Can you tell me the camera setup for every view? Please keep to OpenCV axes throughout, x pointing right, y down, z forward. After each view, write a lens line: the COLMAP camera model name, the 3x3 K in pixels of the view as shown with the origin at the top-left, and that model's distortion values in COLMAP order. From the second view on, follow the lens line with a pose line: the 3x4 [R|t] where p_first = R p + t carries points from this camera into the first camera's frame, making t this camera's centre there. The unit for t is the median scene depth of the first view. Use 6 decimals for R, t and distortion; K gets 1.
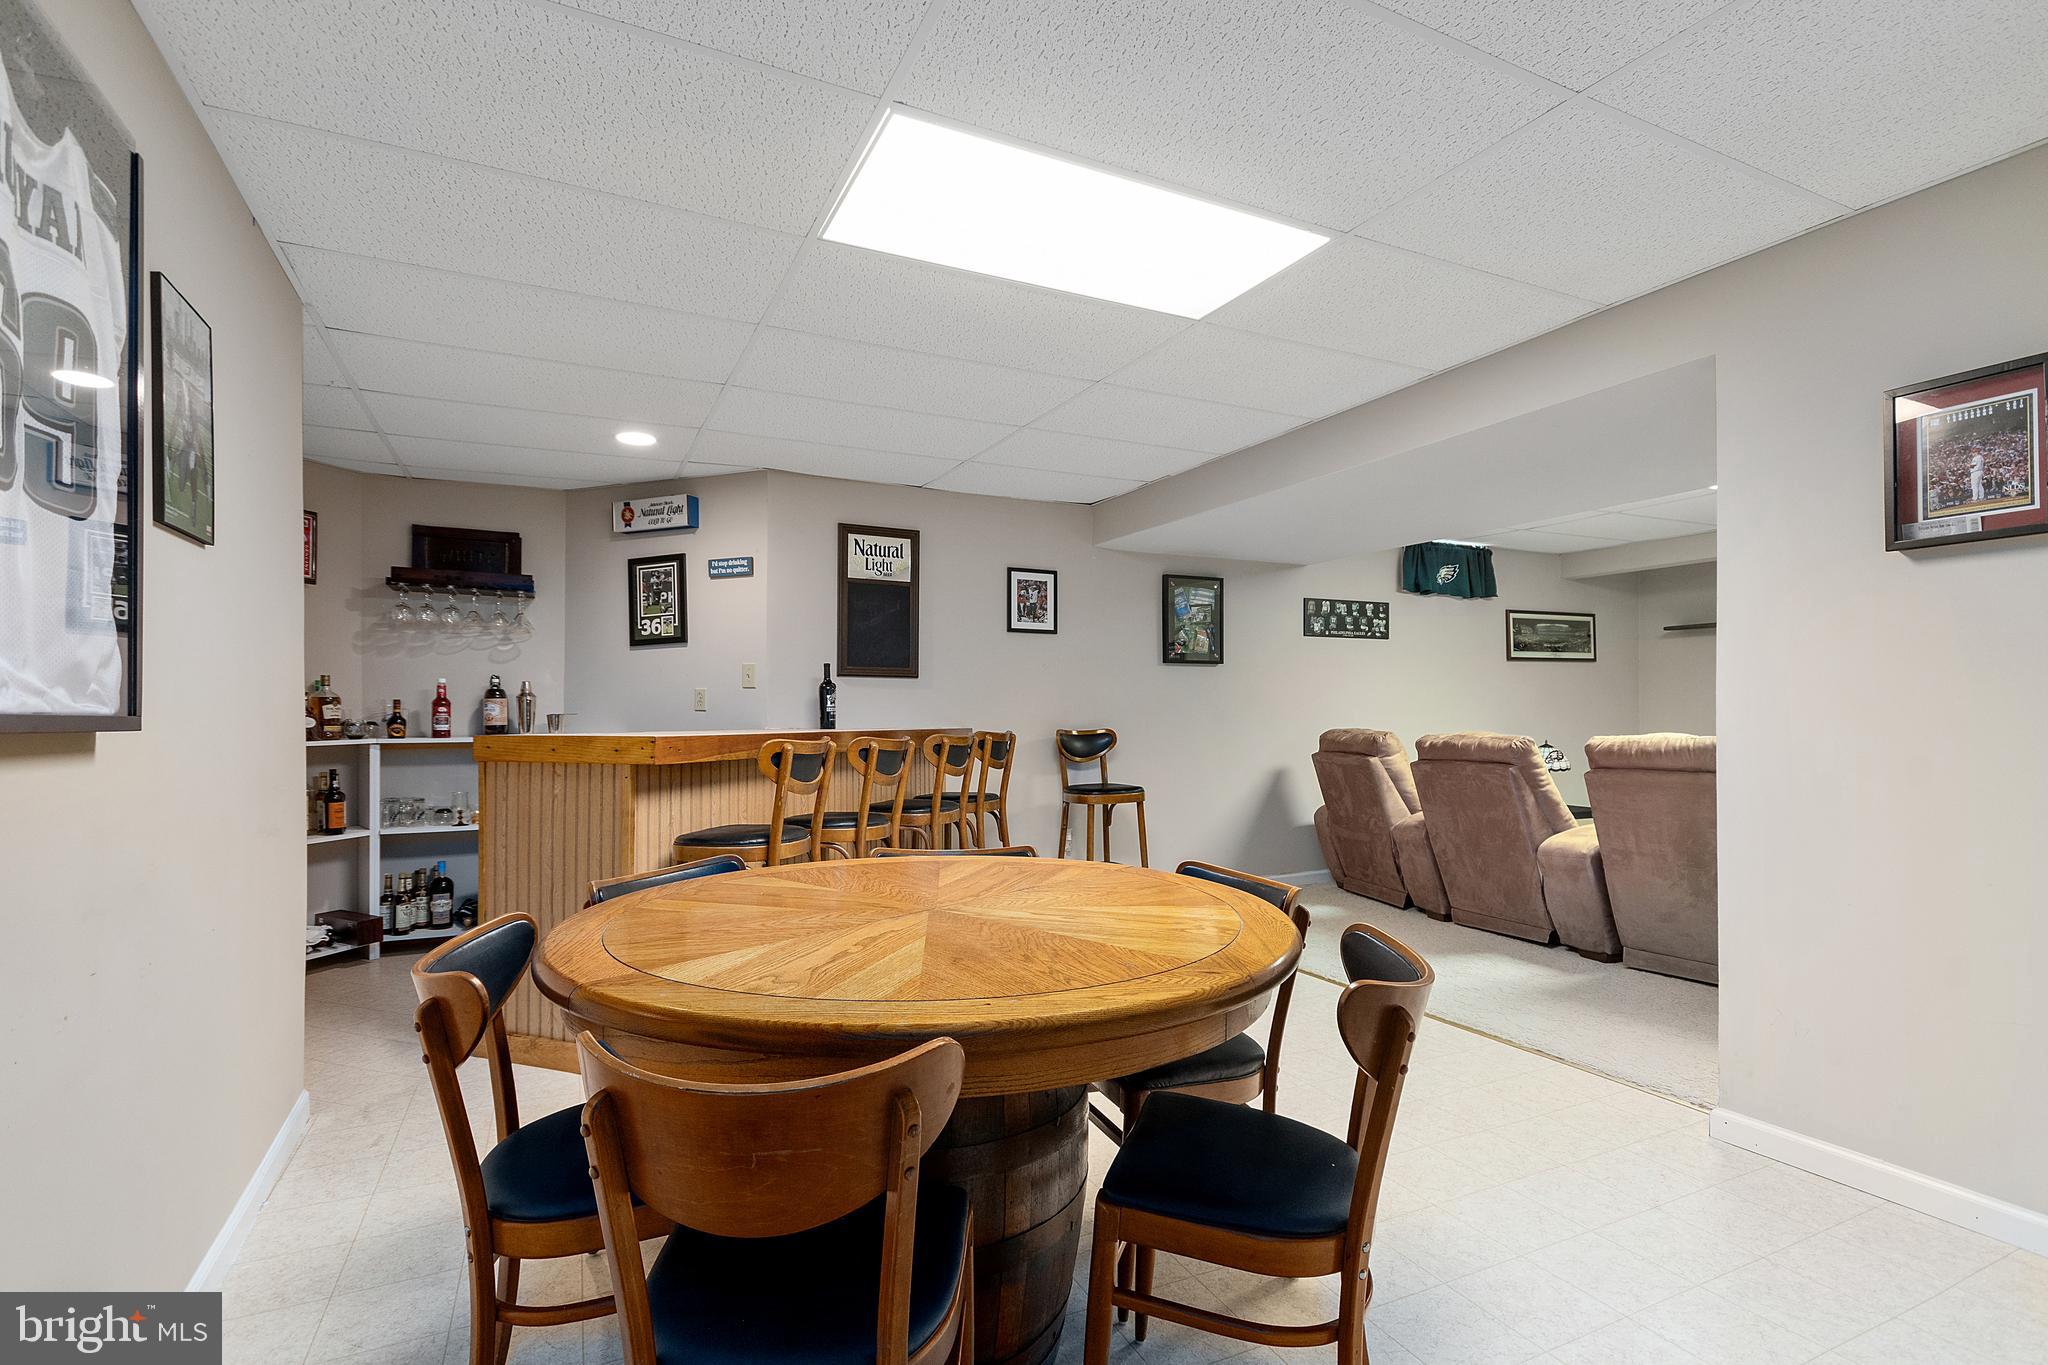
lens RADIAL K [[958.2, 0, 1033.1], [0, 958.2, 722.0], [0, 0, 1]] dist [-0.002012, -0.000230]
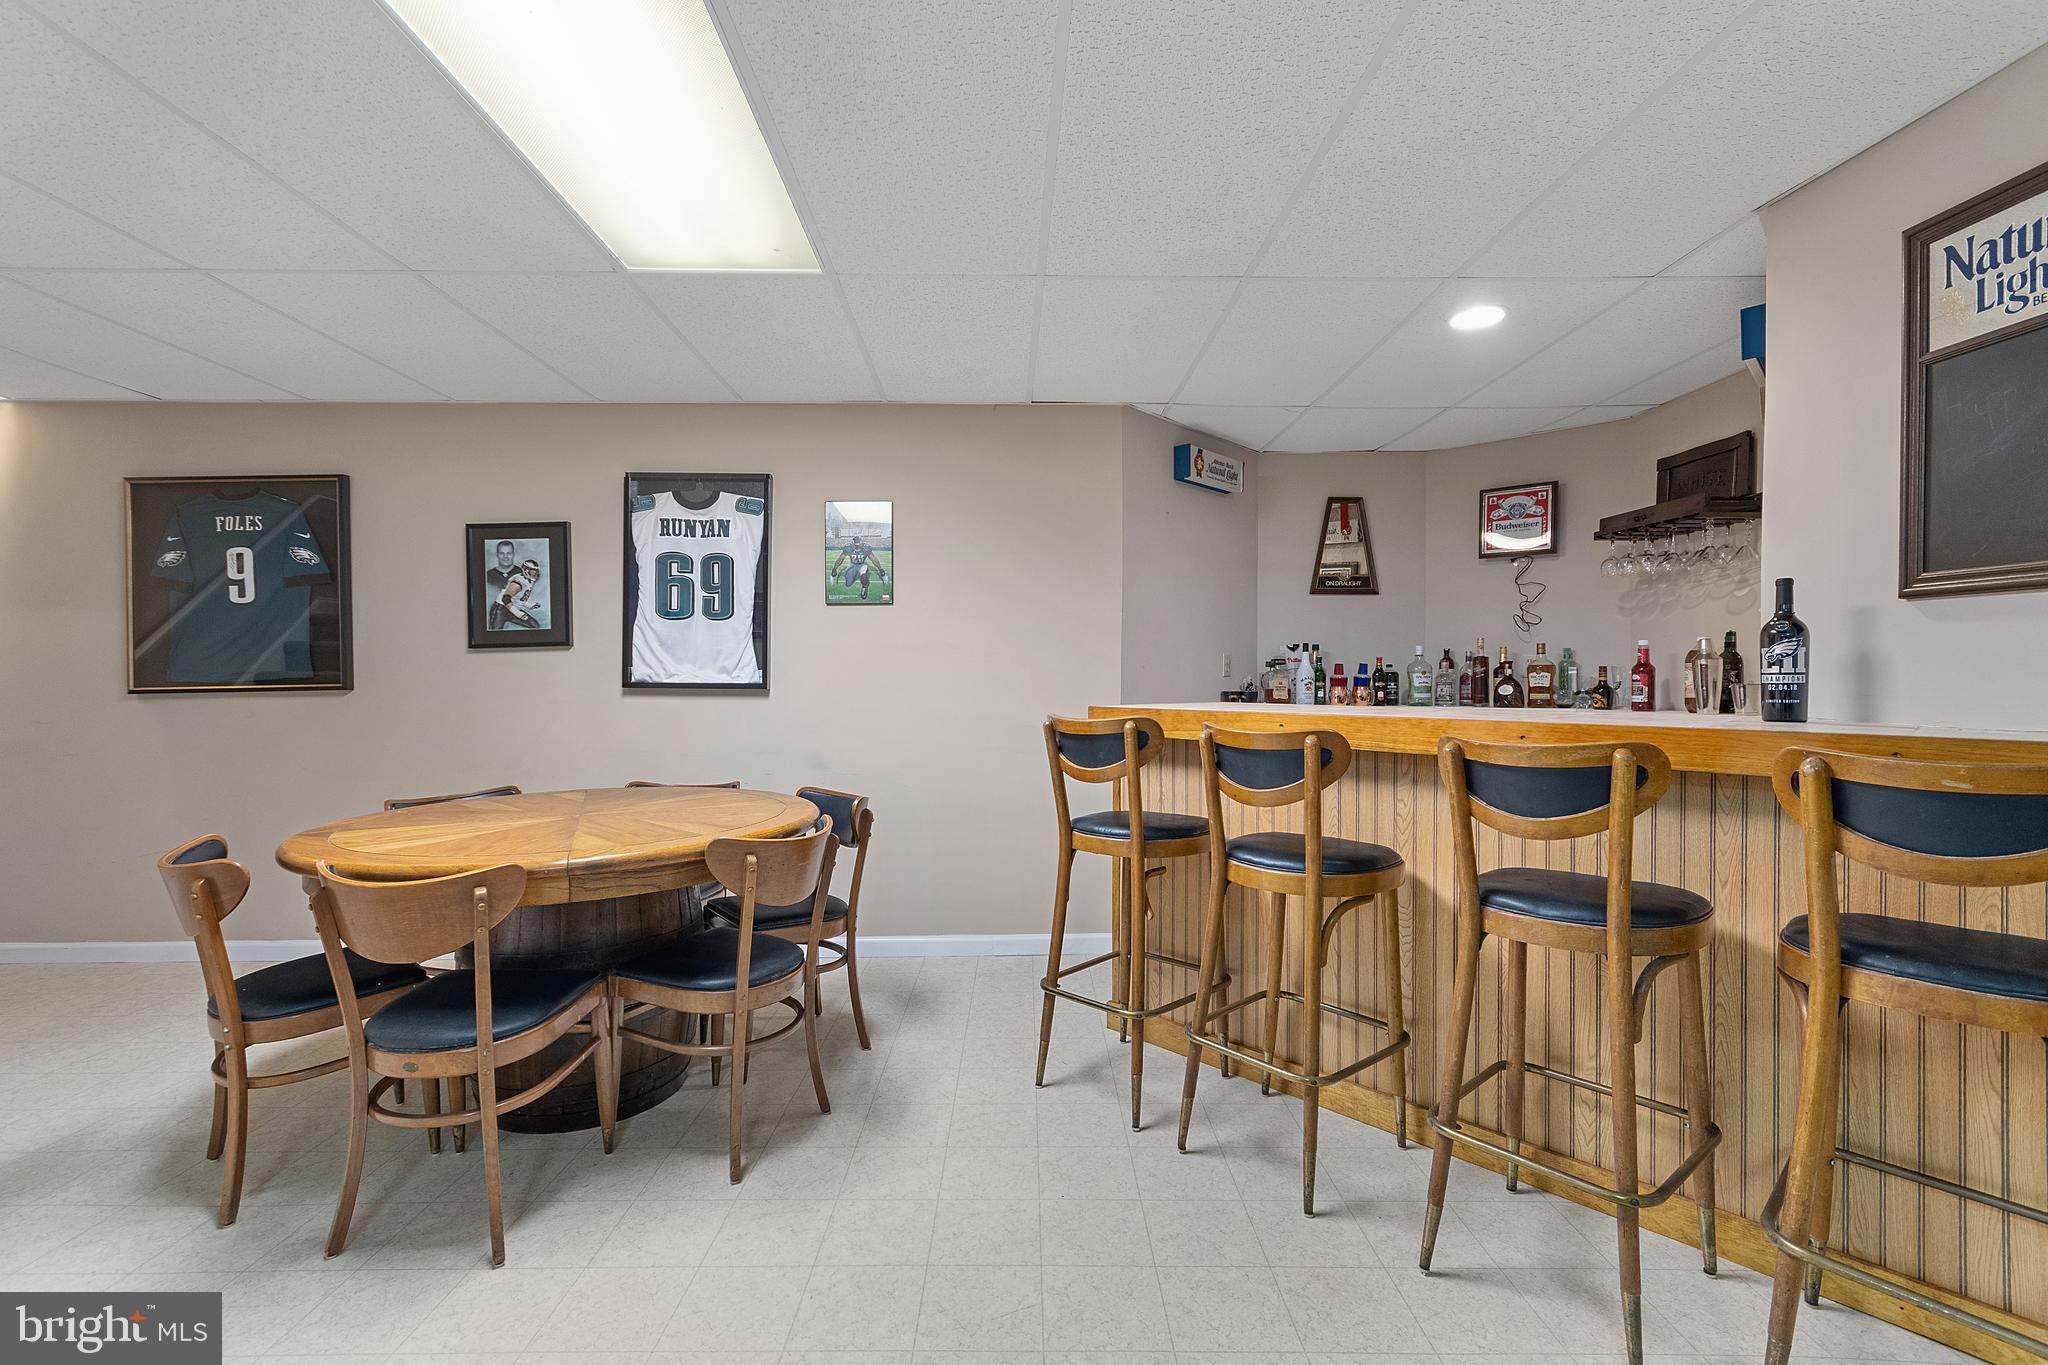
lens RADIAL K [[902.8, 0, 1027.9], [0, 902.8, 691.9], [0, 0, 1]] dist [0.002300, 0.000181]
pose [[-0.412953, 0.016955, -0.910595, 0.319452], [-0.008472, 0.999712, 0.022457, -0.013121], [0.910713, 0.016988, -0.412690, 0.823769]]
